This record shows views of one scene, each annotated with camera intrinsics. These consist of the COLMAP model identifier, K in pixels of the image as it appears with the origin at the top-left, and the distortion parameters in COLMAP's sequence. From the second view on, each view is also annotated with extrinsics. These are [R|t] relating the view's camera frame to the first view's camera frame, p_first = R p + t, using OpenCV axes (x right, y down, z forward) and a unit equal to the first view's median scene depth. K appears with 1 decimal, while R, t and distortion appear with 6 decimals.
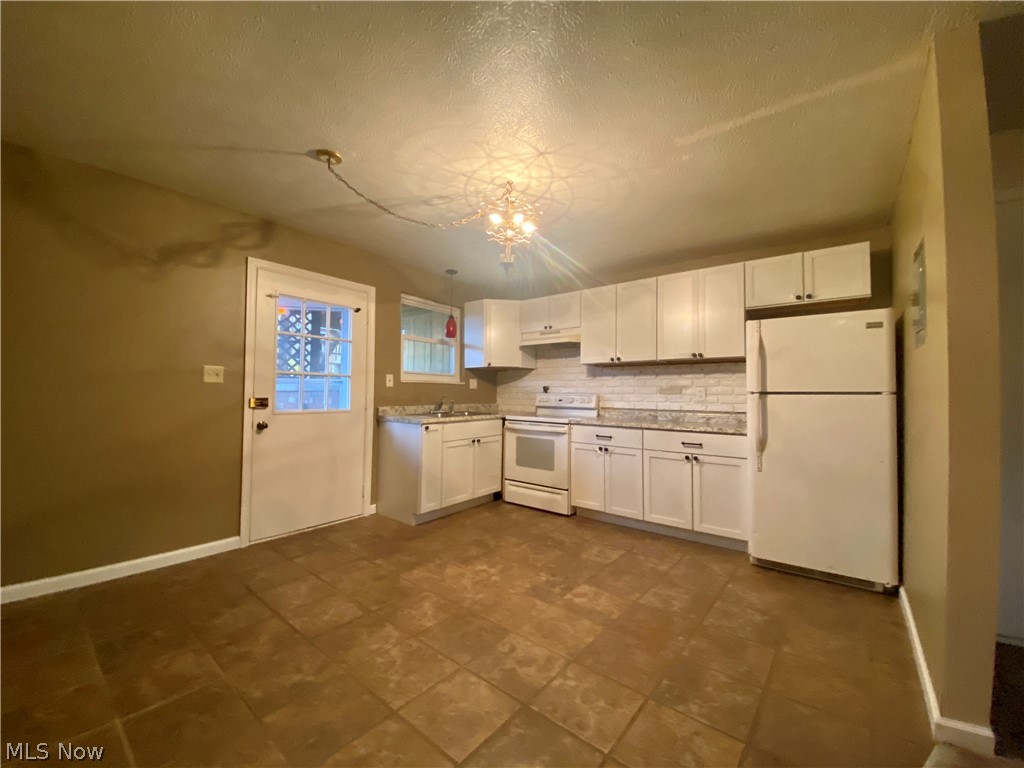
lens RADIAL K [[412.0, 0, 508.9], [0, 412.0, 382.1], [0, 0, 1]] dist [-0.009989, -0.009988]
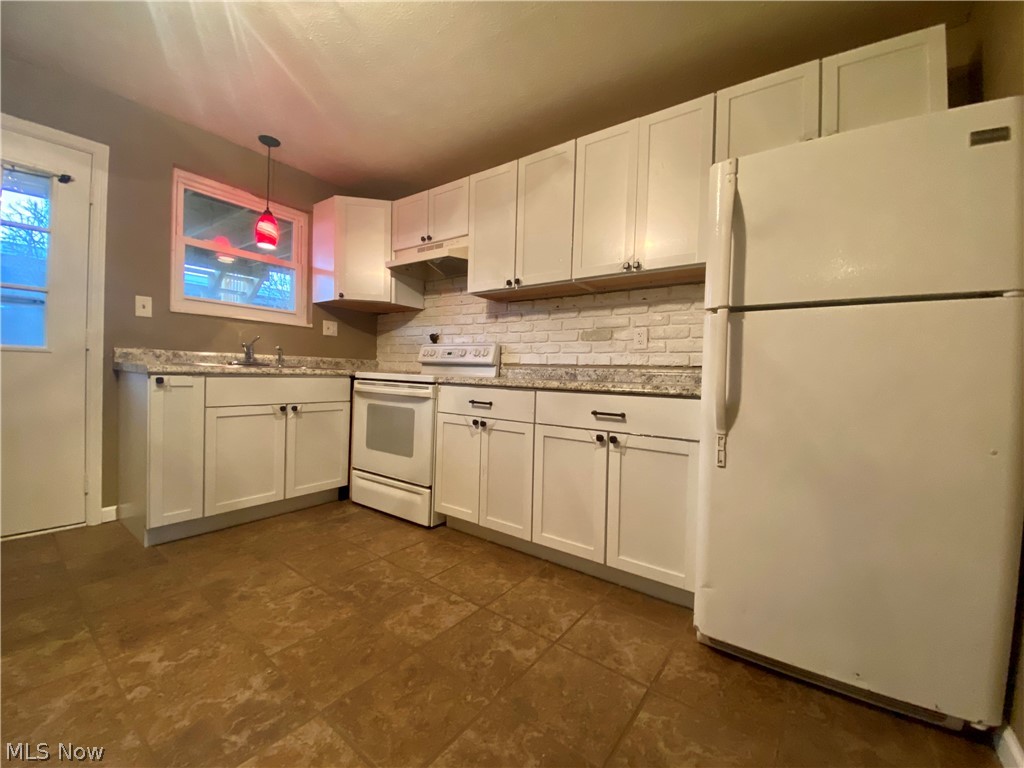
lens RADIAL K [[412.0, 0, 517.3], [0, 412.0, 384.6], [0, 0, 1]] dist [-0.009989, -0.009988]
pose [[0.998059, 0.020567, 0.058786, 0.264704], [-0.023687, 0.998319, 0.052889, 0.076717], [-0.057600, -0.054179, 0.996869, 0.415970]]
